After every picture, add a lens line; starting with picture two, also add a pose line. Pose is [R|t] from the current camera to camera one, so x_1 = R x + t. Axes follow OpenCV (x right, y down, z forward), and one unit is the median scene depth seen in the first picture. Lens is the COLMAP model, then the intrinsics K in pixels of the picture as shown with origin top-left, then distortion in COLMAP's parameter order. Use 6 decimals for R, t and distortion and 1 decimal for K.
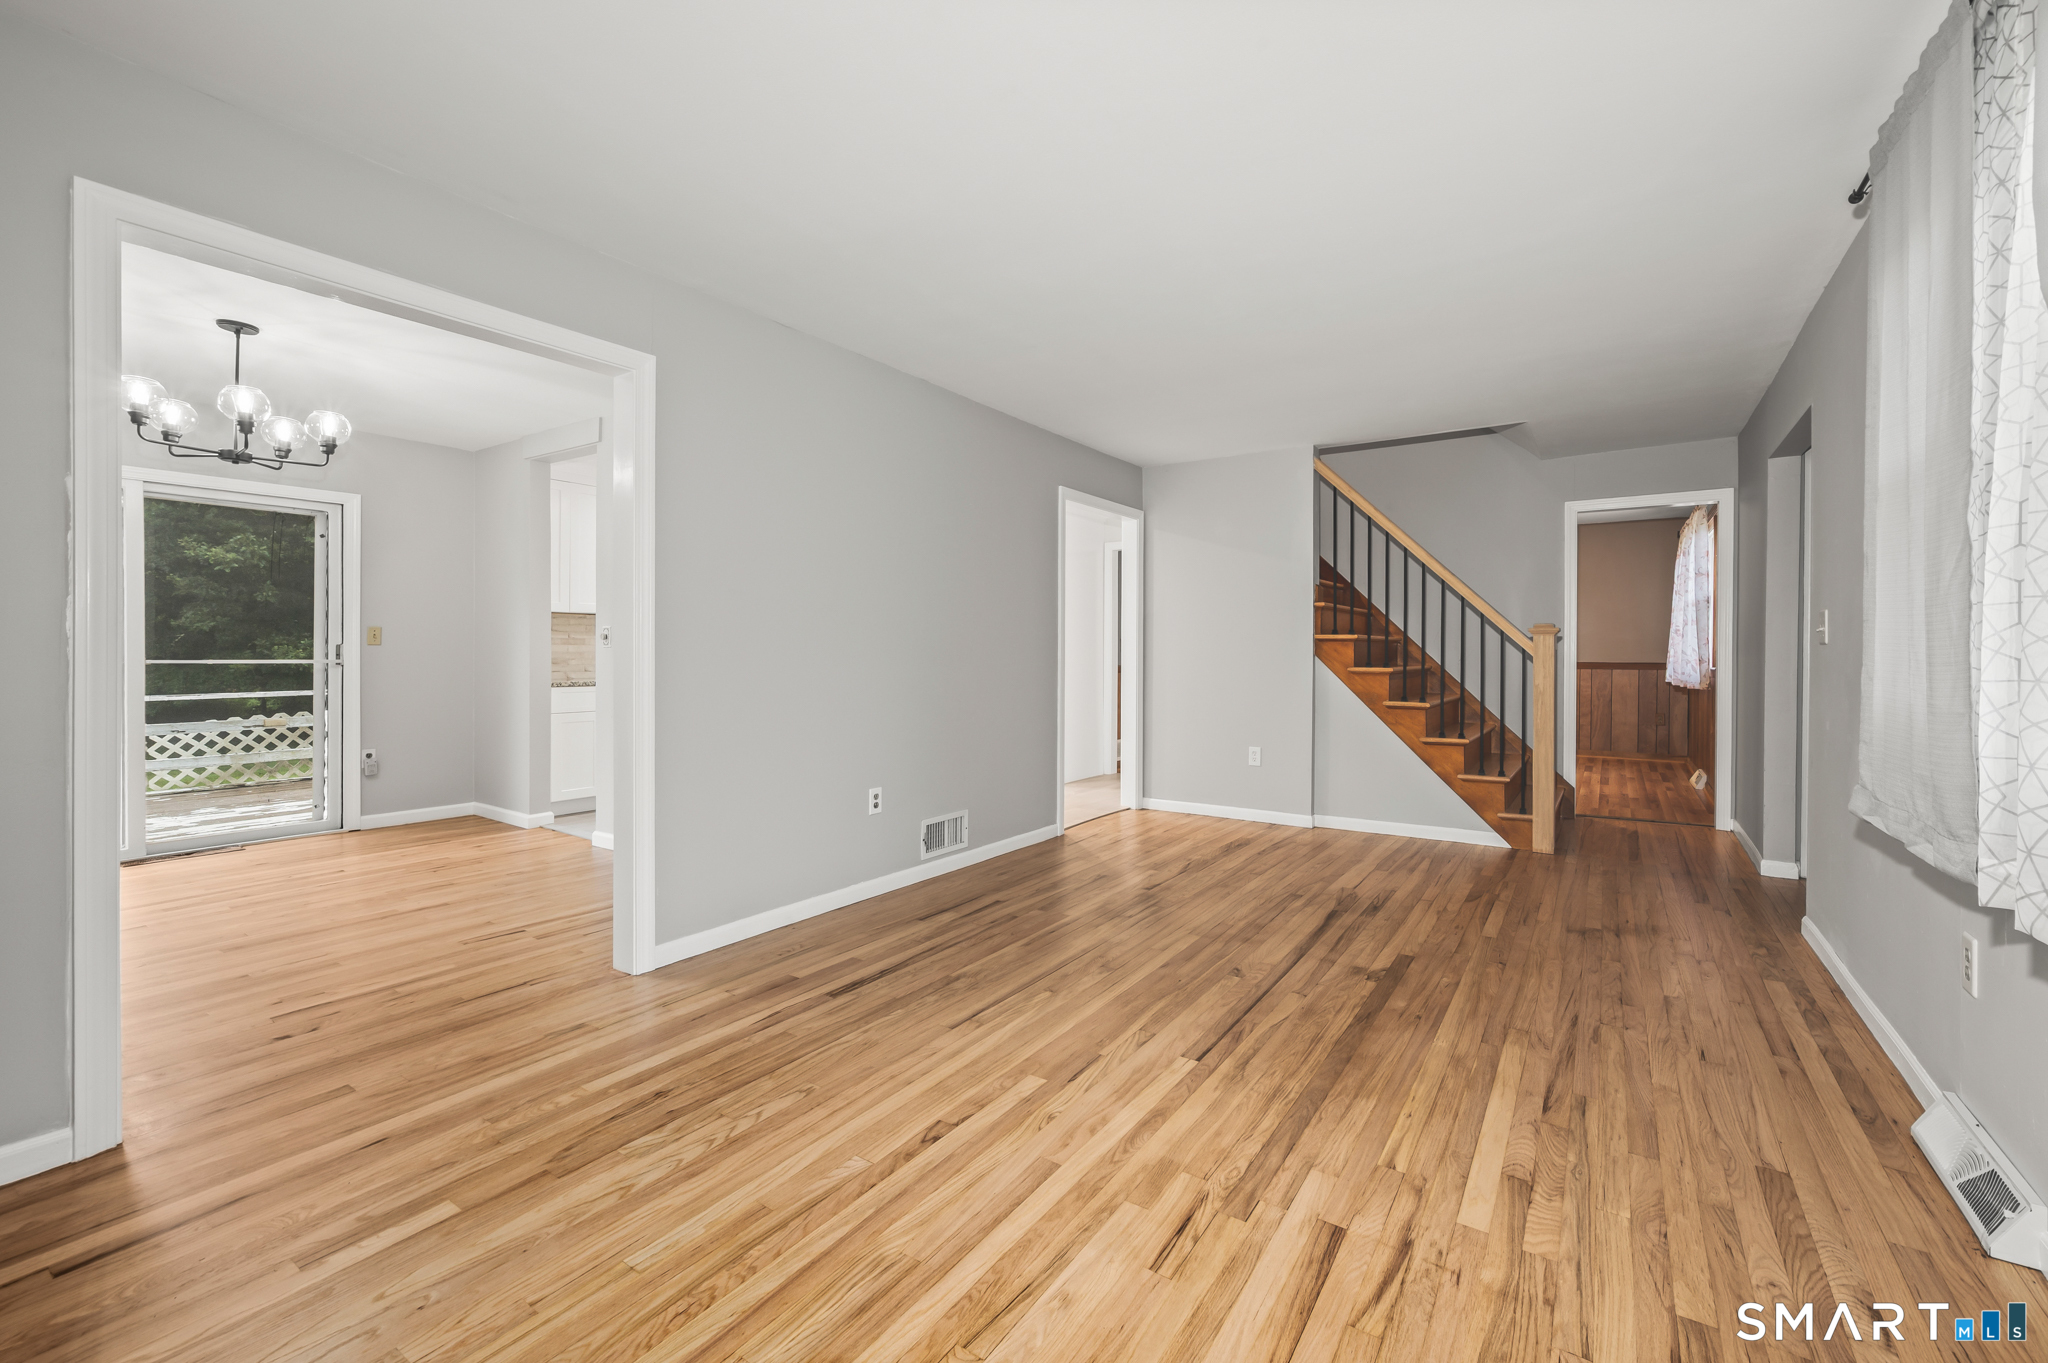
lens RADIAL K [[838.1, 0, 998.0], [0, 838.1, 670.8], [0, 0, 1]] dist [0.001038, 0.000077]
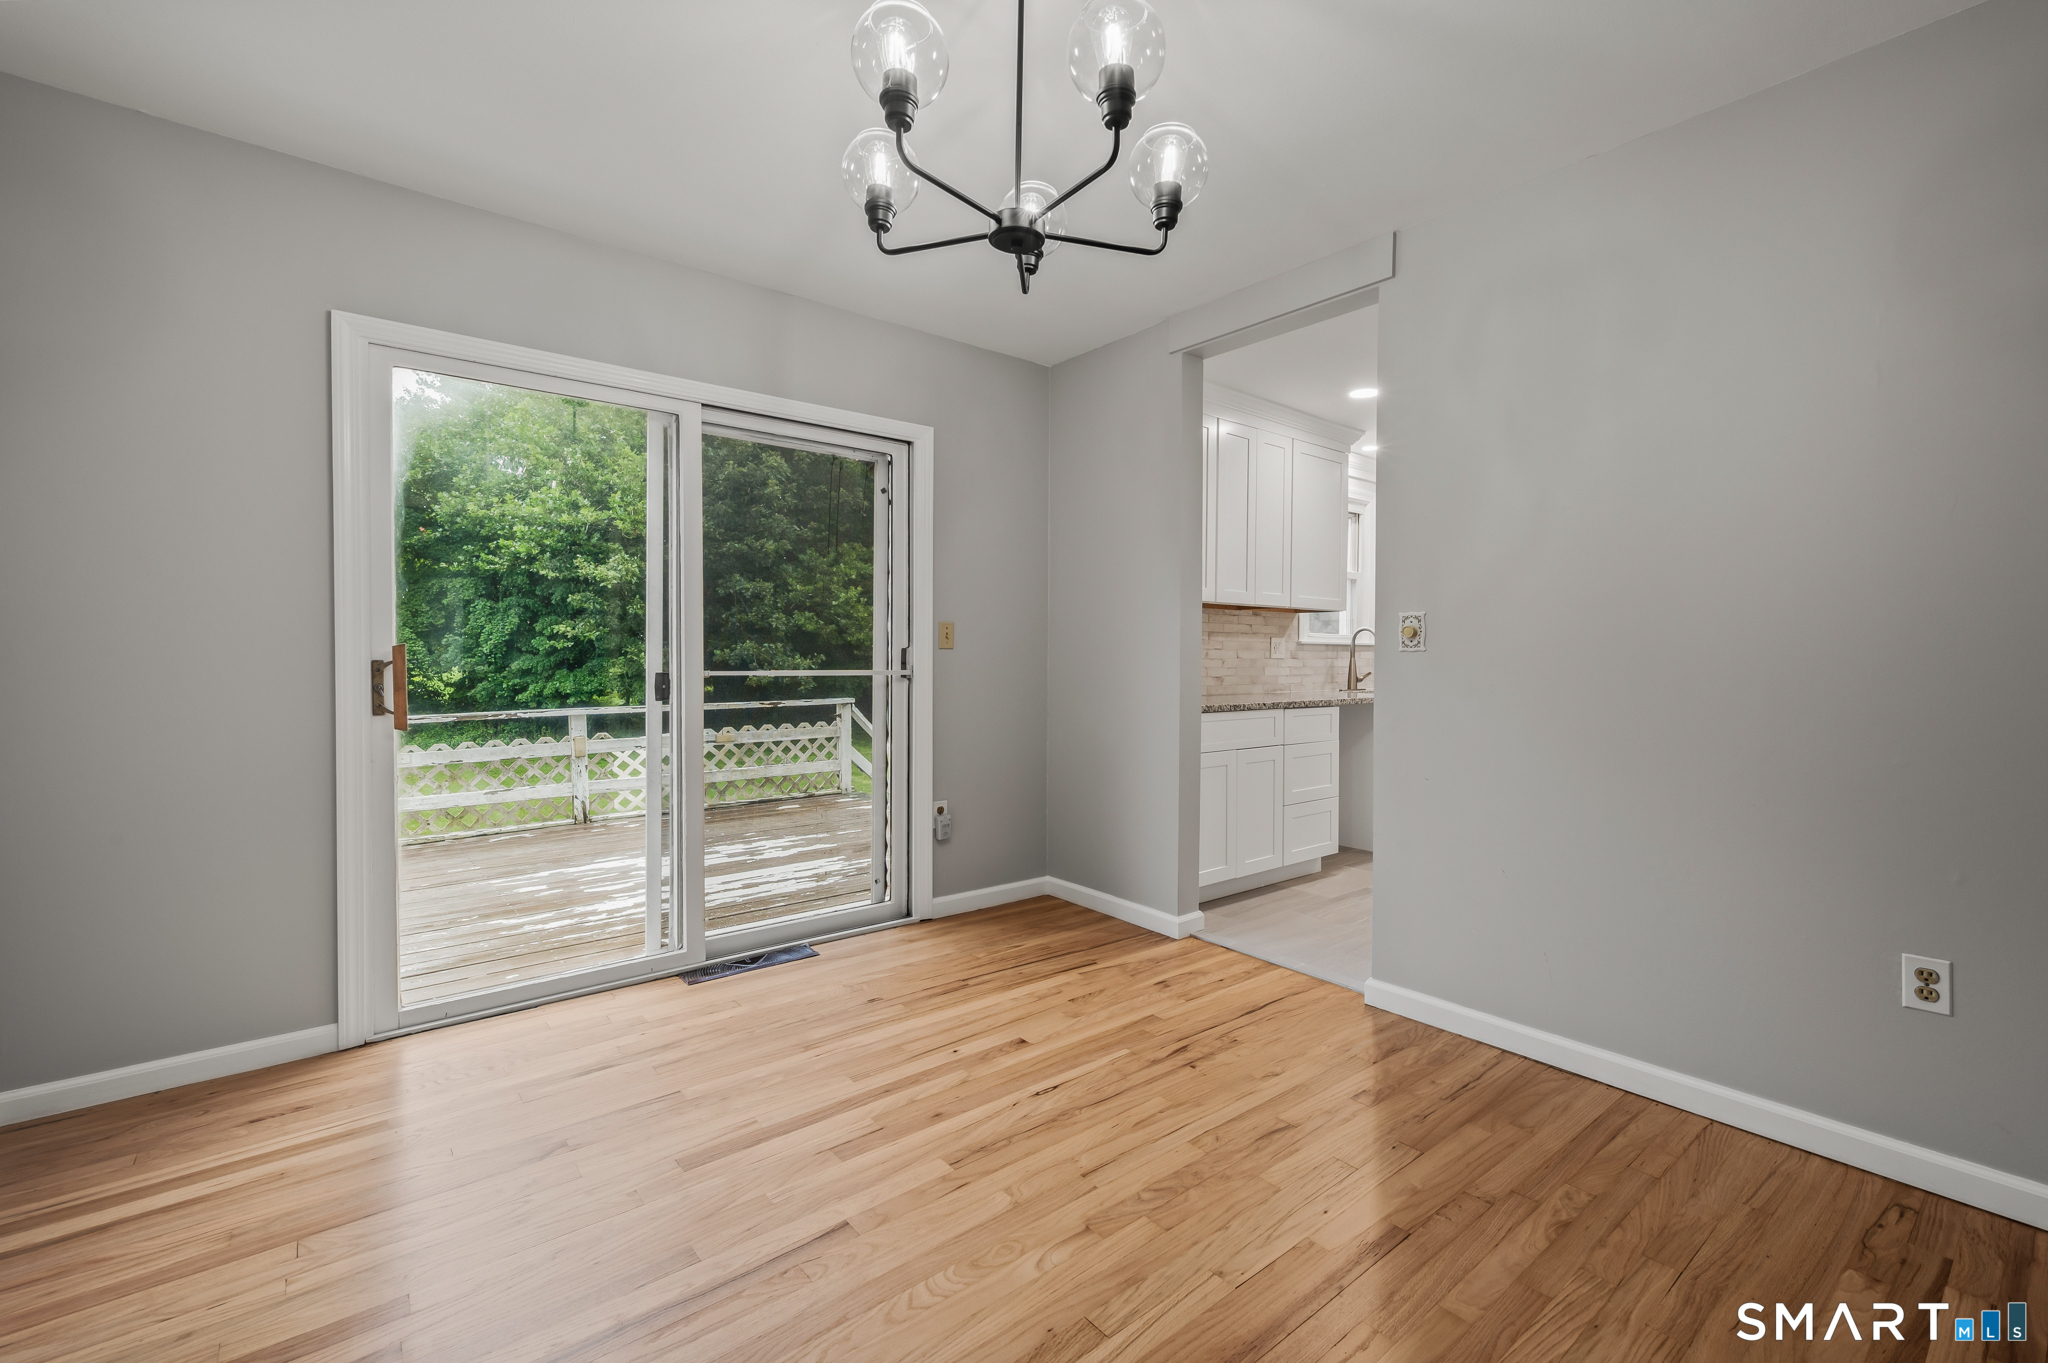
lens RADIAL K [[838.1, 0, 1009.6], [0, 838.1, 677.0], [0, 0, 1]] dist [0.001038, 0.000077]
pose [[0.960657, 0.001341, -0.277733, -0.506014], [-0.000118, 0.999990, 0.004419, -0.010381], [0.277736, -0.004213, 0.960648, 0.357961]]
